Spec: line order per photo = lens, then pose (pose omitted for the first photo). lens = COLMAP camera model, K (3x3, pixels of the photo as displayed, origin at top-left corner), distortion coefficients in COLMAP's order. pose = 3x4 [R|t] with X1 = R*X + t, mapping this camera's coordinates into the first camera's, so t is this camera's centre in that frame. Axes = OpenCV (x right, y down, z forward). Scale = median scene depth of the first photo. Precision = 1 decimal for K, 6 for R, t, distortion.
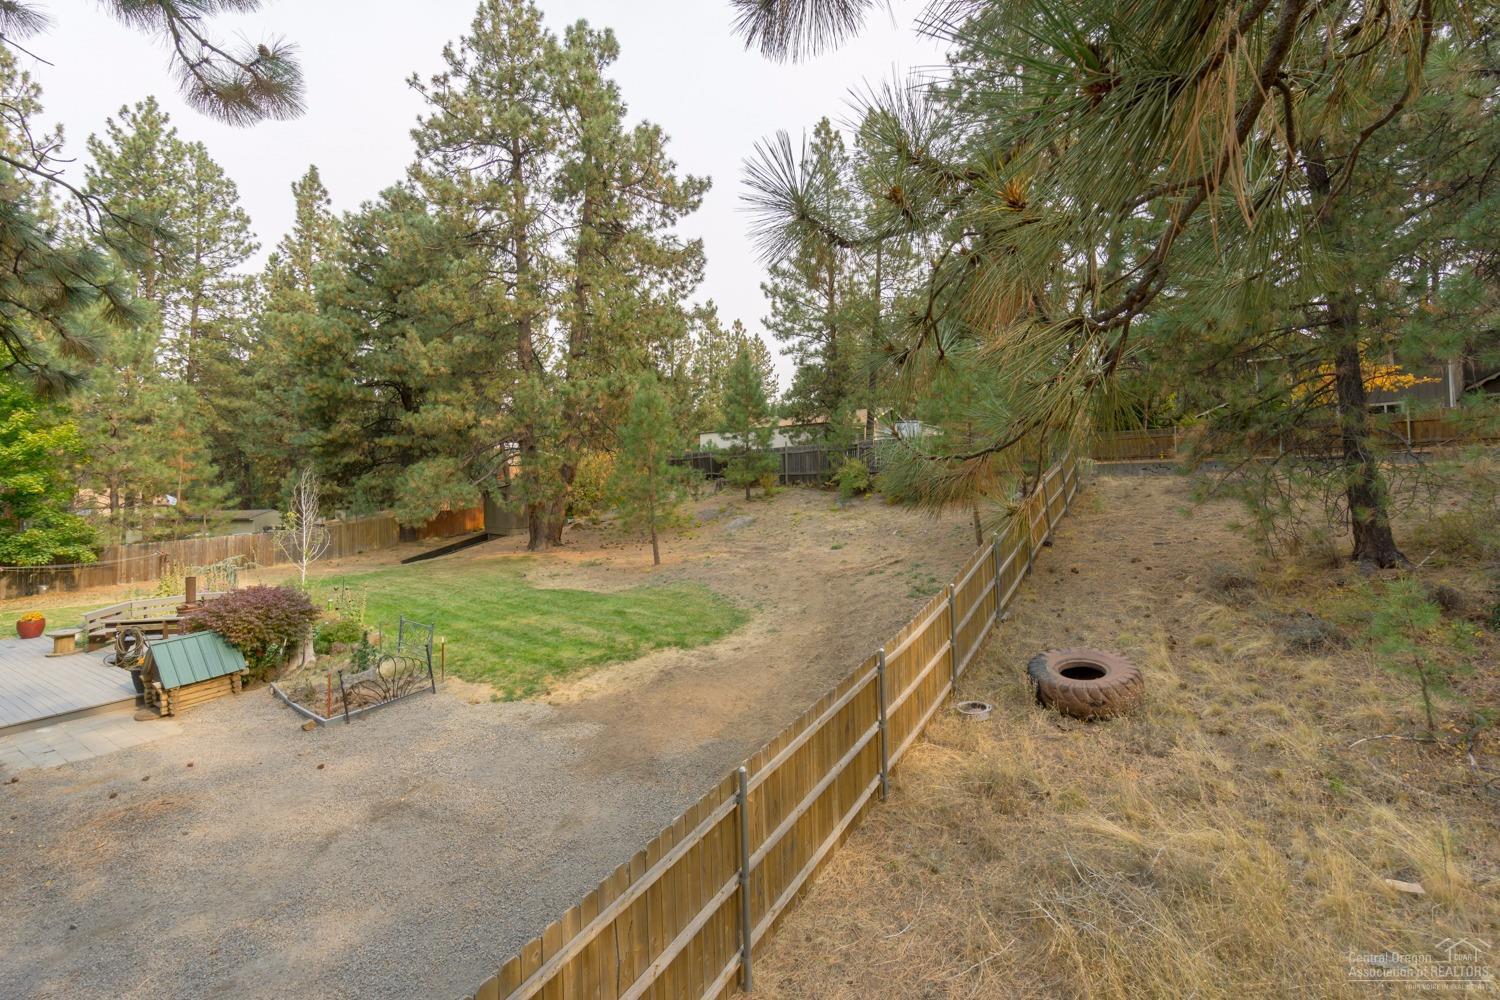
lens RADIAL K [[637.1, 0, 746.4], [0, 637.1, 463.0], [0, 0, 1]] dist [-0.002534, -0.000352]
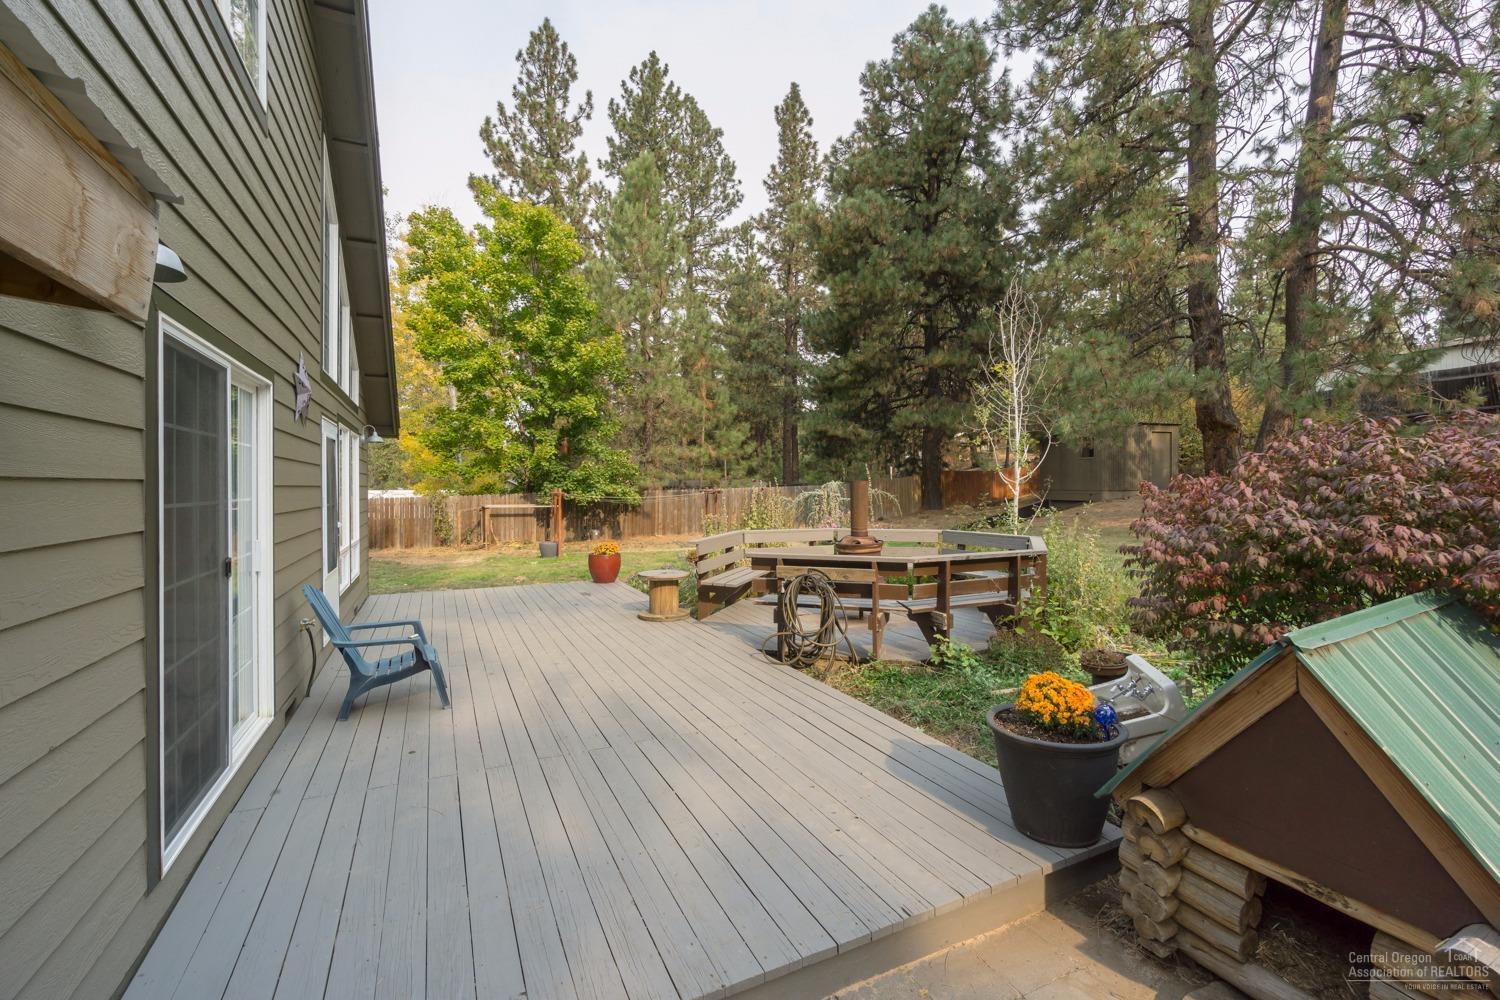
lens RADIAL K [[641.3, 0, 750.0], [0, 641.3, 500.0], [0, 0, 1]] dist [0.000481, 0.000005]
pose [[0.843602, 0.019387, -0.536619, -0.357417], [0.005124, 0.999012, 0.044147, 0.089208], [0.536945, -0.039992, 0.842669, 0.292502]]
